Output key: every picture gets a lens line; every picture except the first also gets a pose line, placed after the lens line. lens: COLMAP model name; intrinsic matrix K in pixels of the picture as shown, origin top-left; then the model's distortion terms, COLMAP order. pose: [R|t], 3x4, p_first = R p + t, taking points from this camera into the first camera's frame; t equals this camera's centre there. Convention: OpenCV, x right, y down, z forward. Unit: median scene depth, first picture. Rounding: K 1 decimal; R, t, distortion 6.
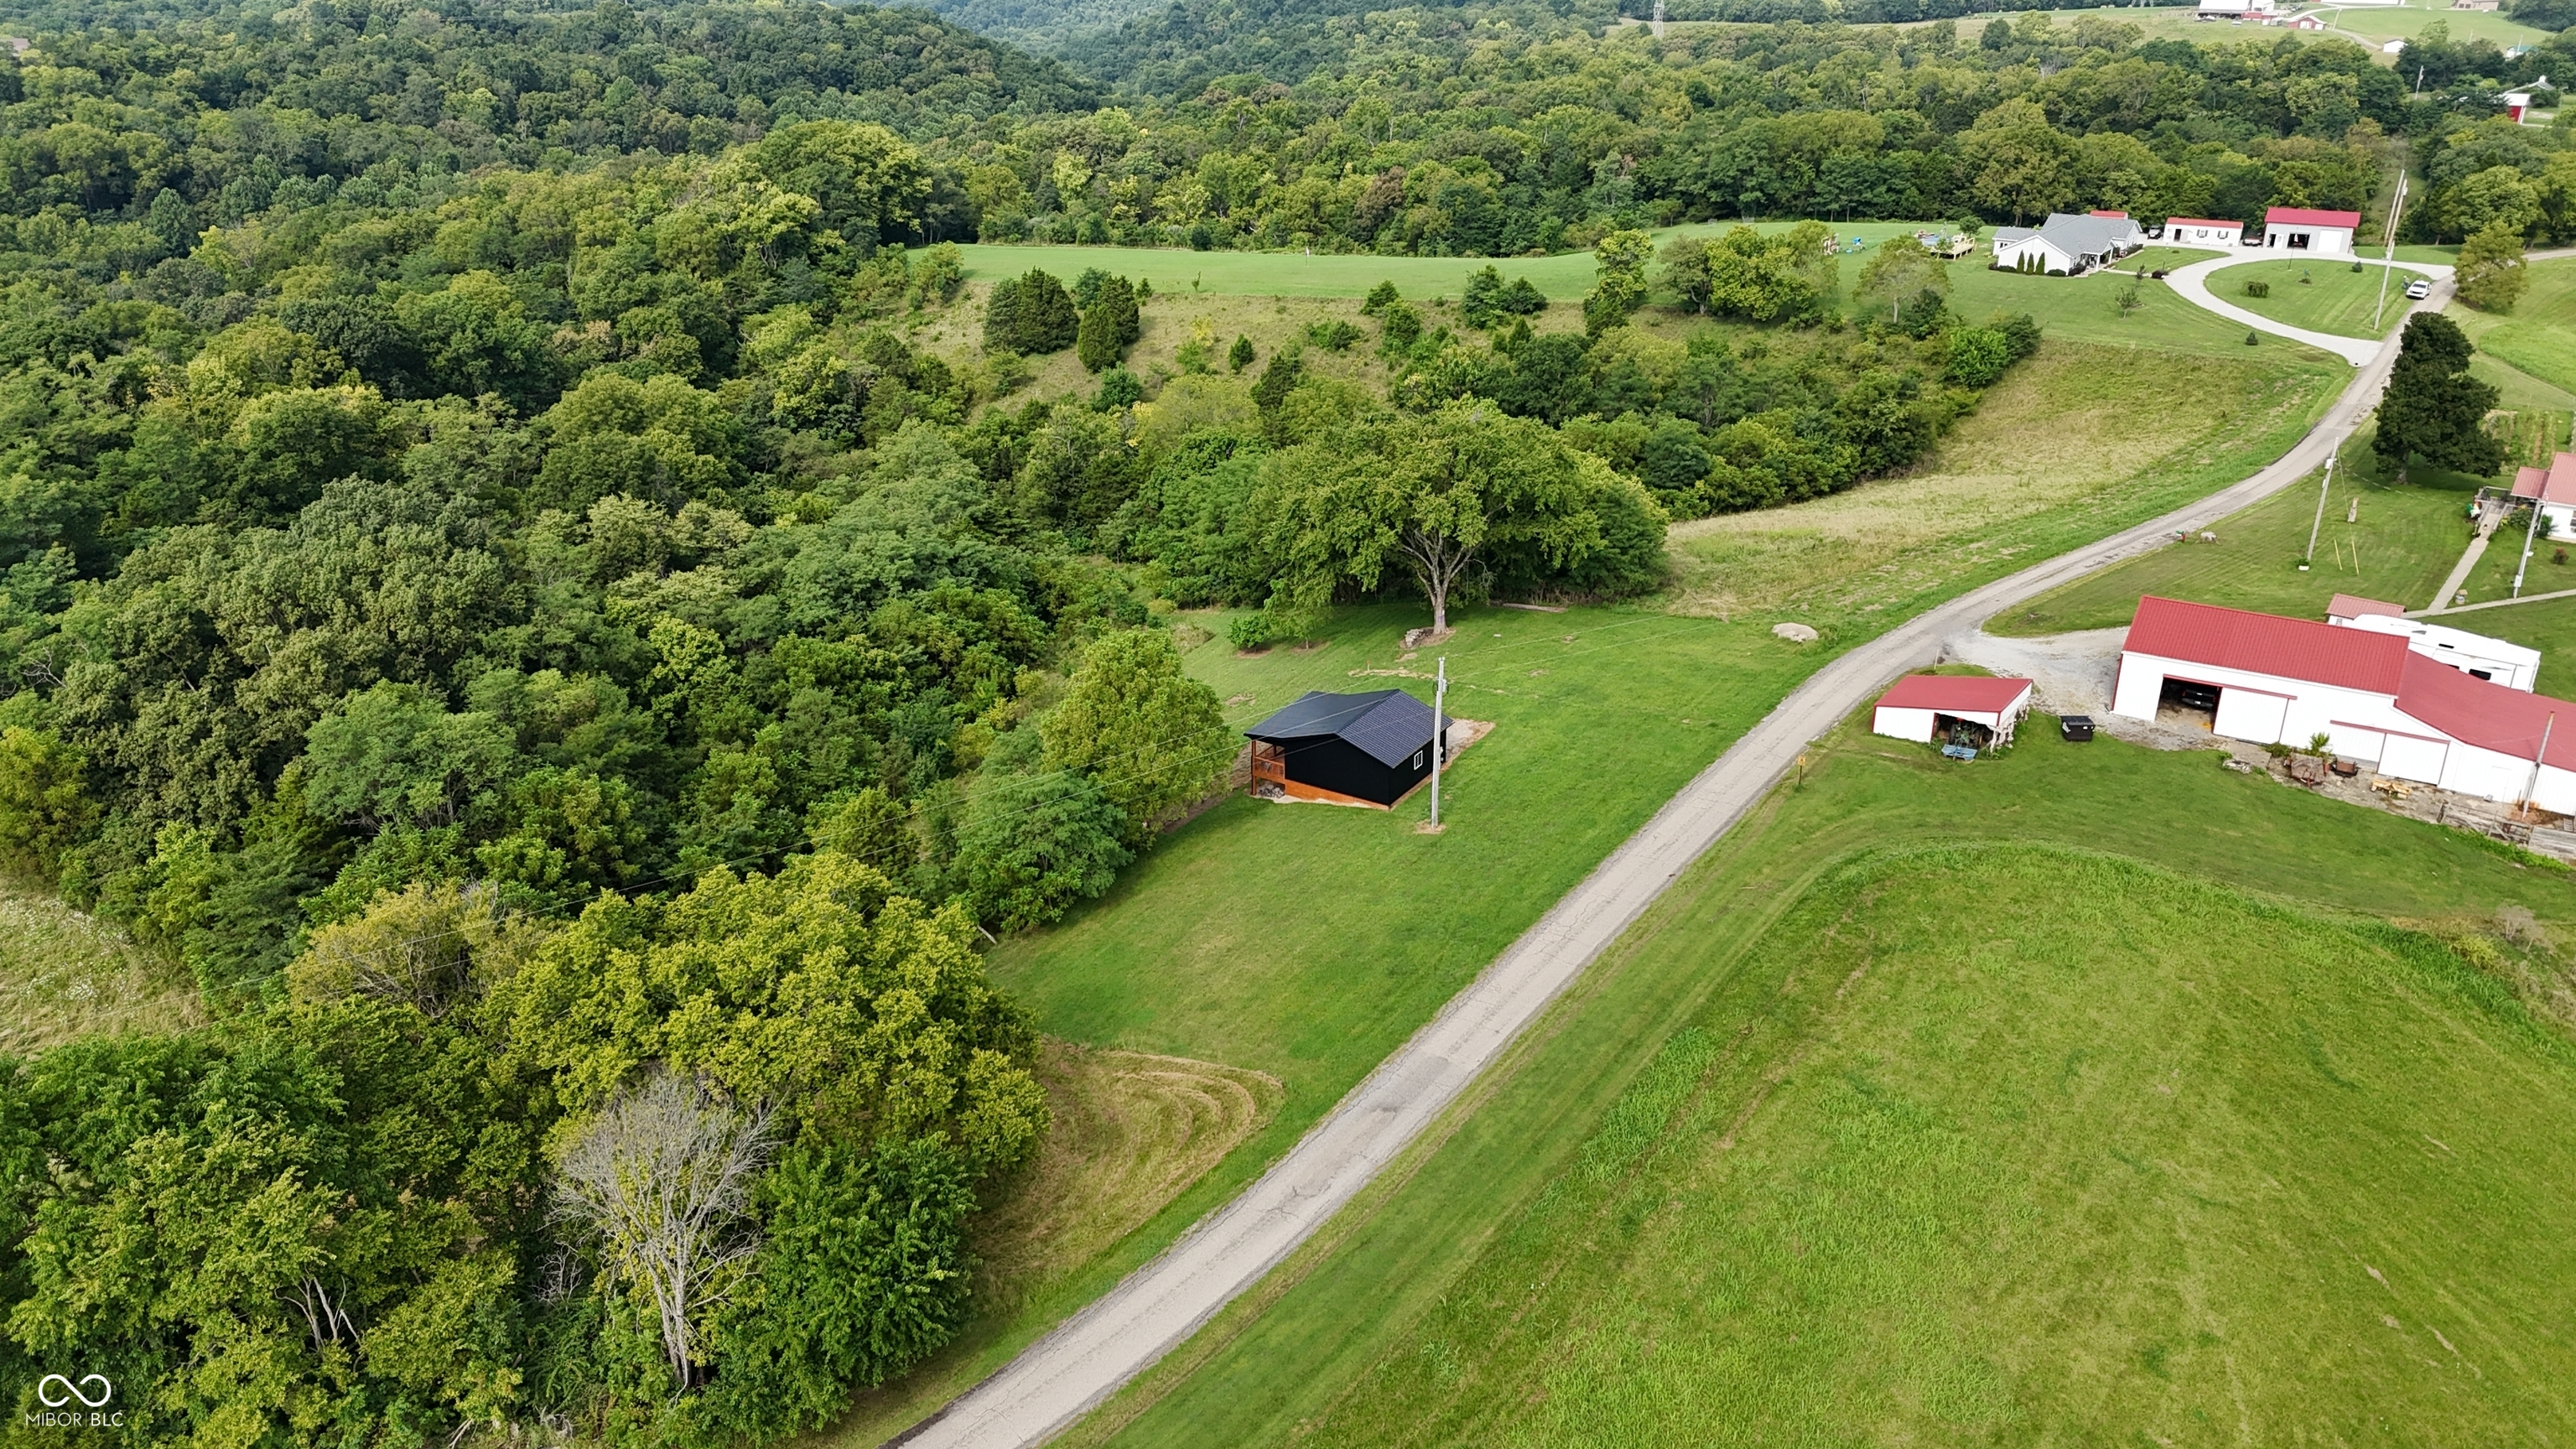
lens RADIAL K [[1902.9, 0, 1288.0], [0, 1902.9, 724.5], [0, 0, 1]] dist [0.070197, -0.056424]
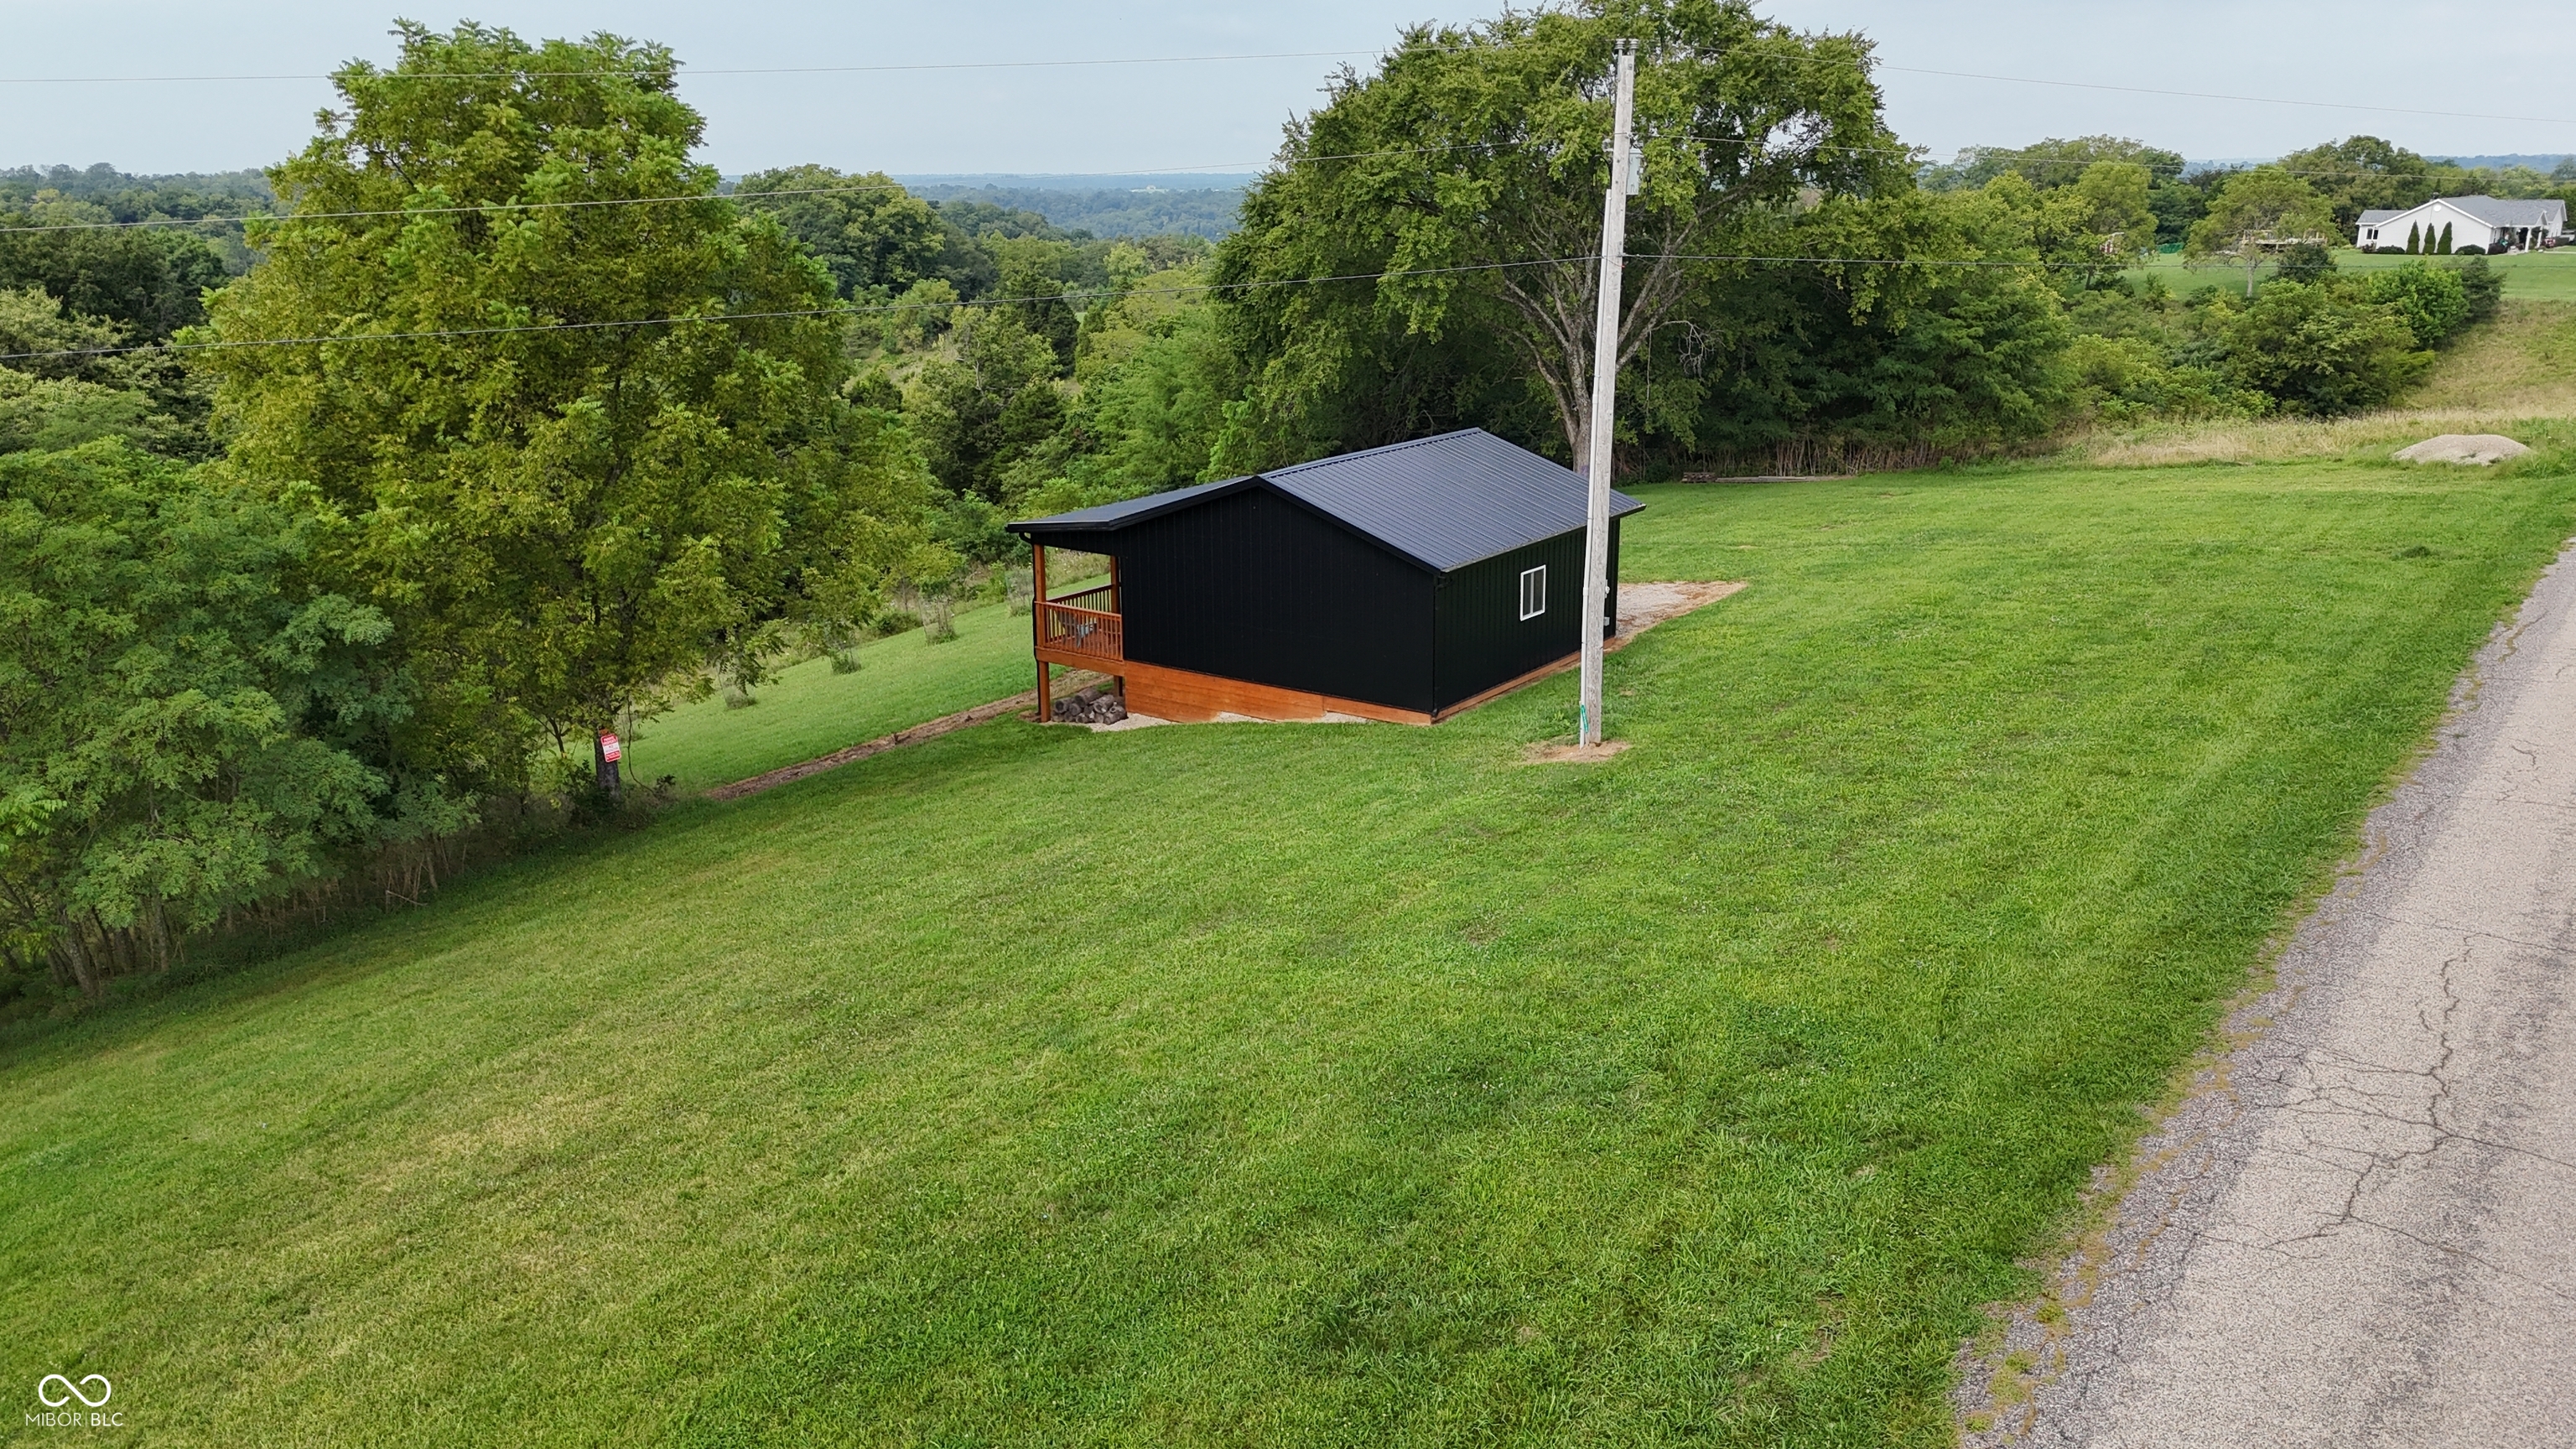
lens RADIAL K [[1902.9, 0, 1288.0], [0, 1902.9, 724.5], [0, 0, 1]] dist [0.070197, -0.056424]
pose [[0.997857, 0.015238, -0.063628, 0.038712], [-0.023621, 0.990814, -0.133152, 0.067324], [0.061015, 0.134369, 0.989051, 0.550859]]
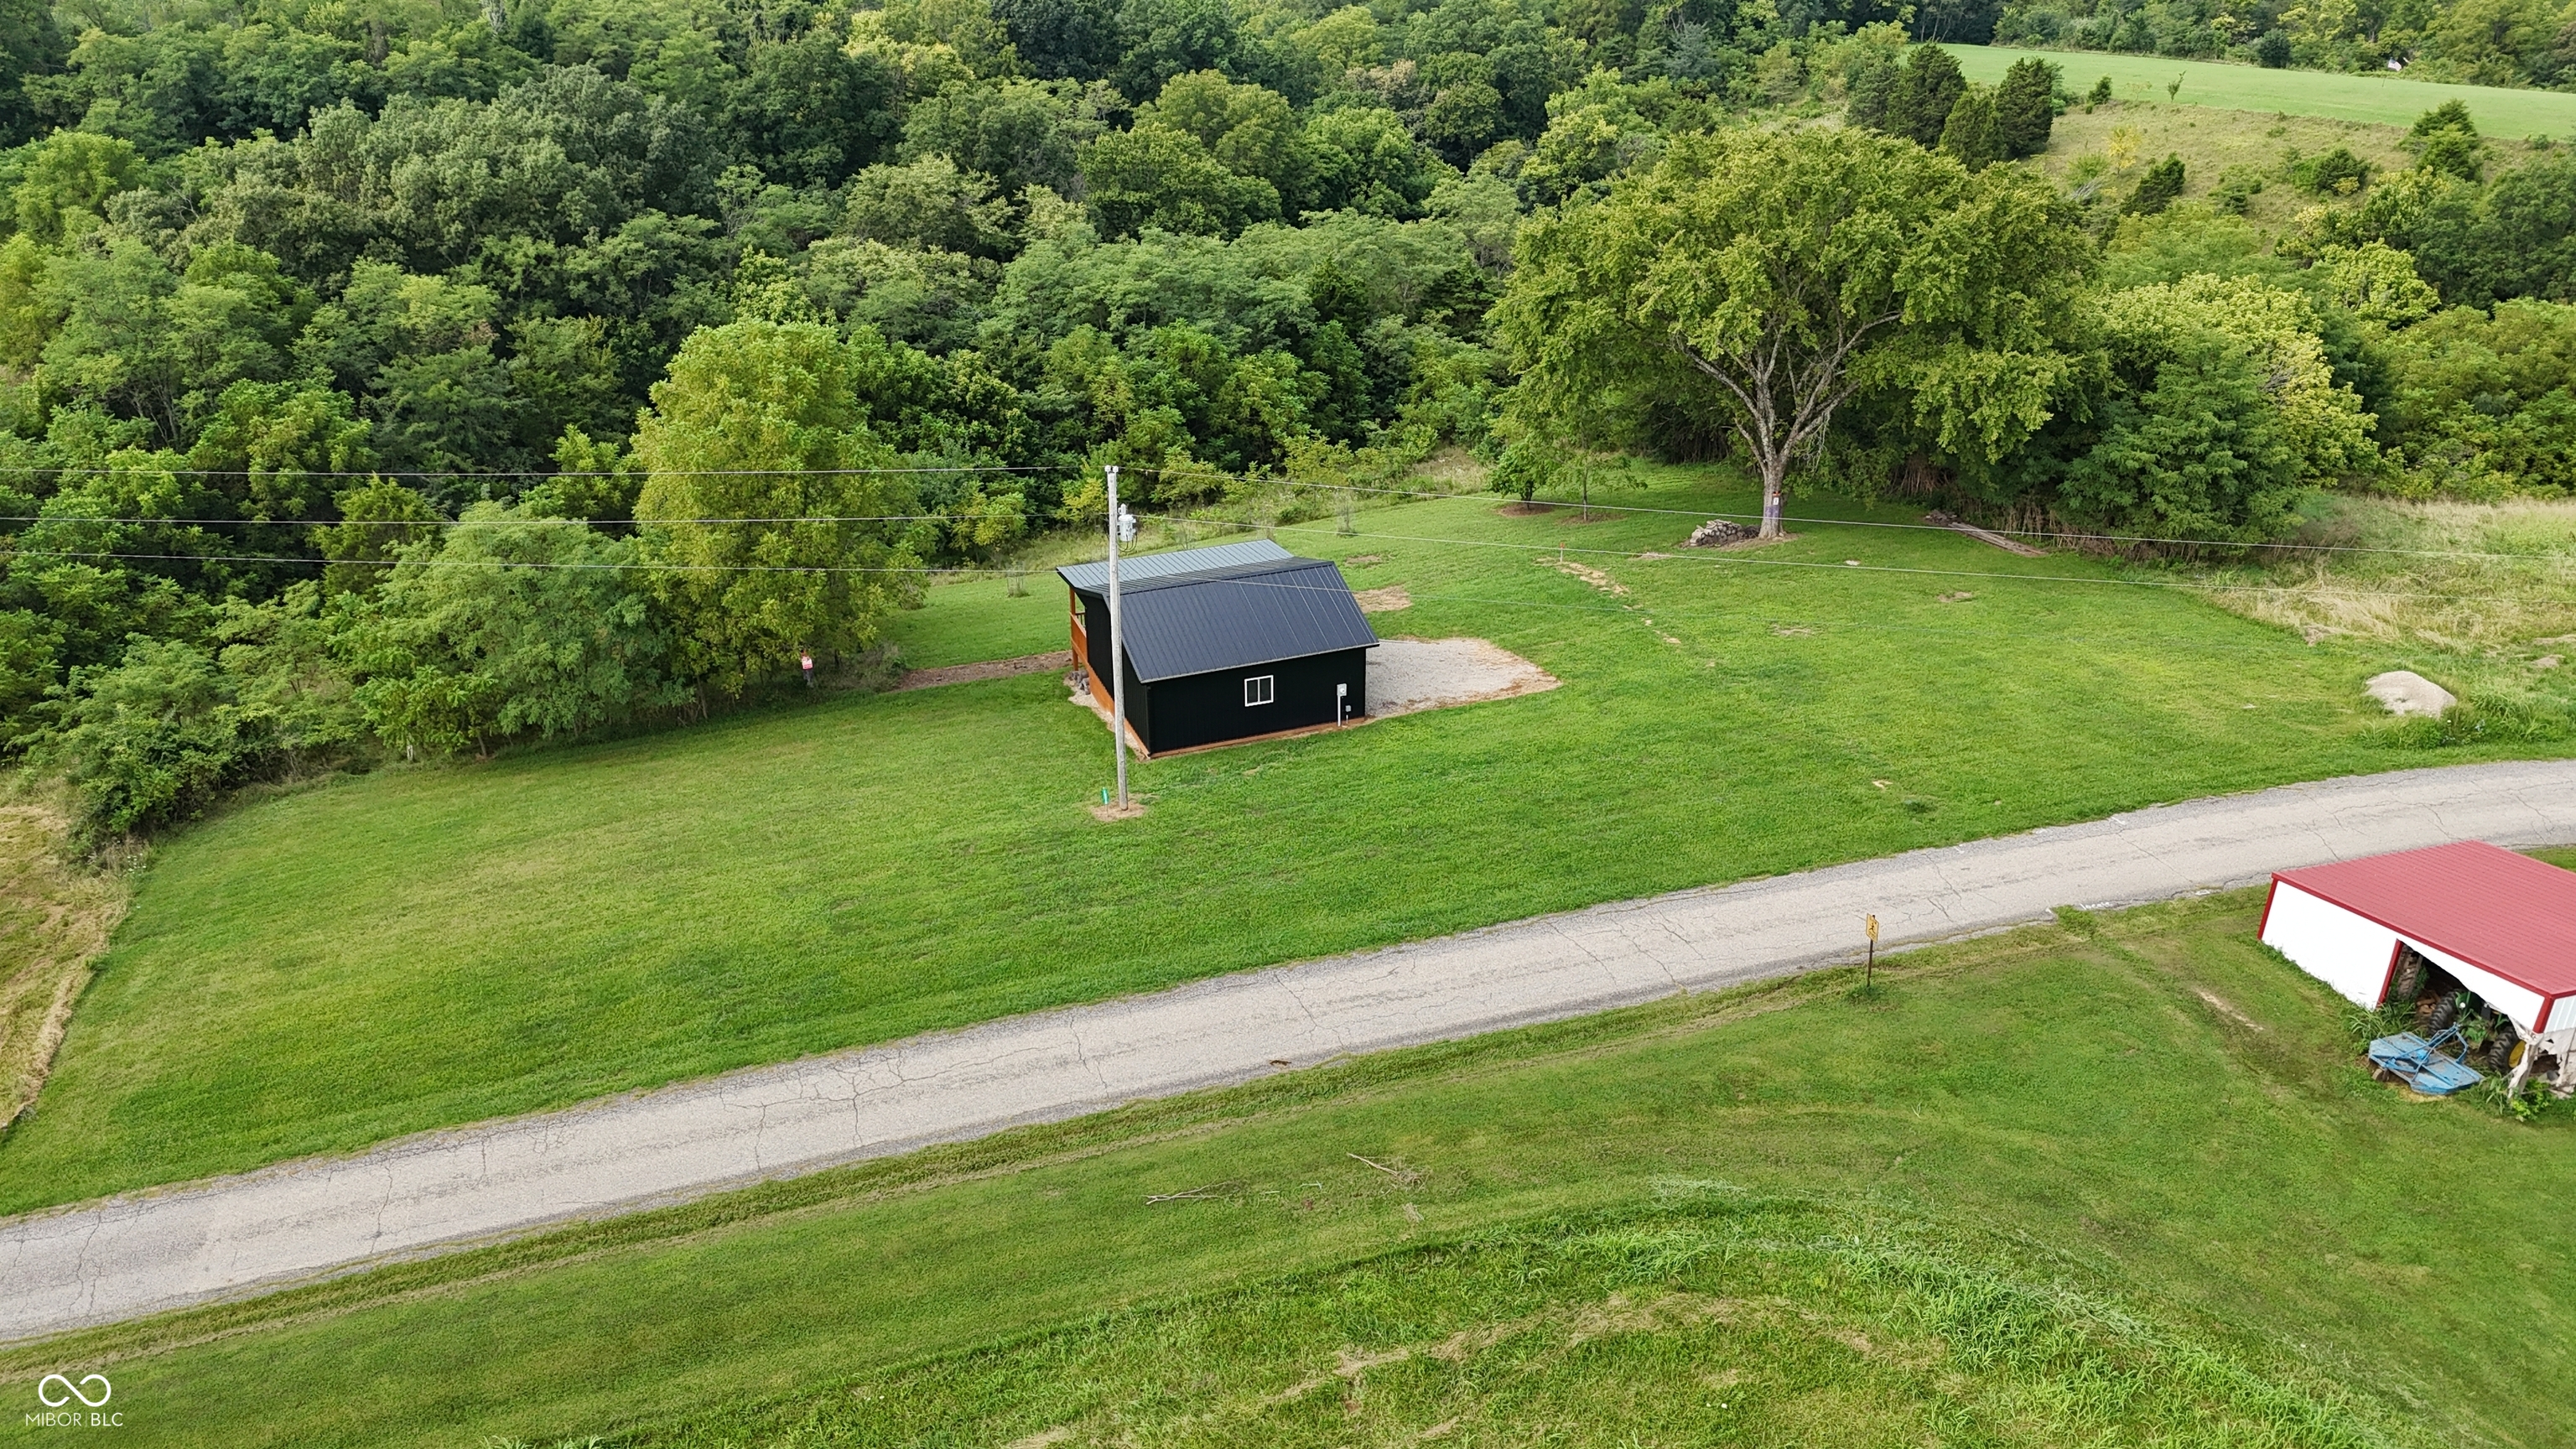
lens RADIAL K [[1902.9, 0, 1288.0], [0, 1902.9, 724.5], [0, 0, 1]] dist [0.070197, -0.056424]
pose [[0.794408, 0.275344, -0.541389, 0.288386], [-0.244859, 0.960885, 0.129401, -0.033688], [0.555842, 0.029767, 0.830755, 0.458614]]
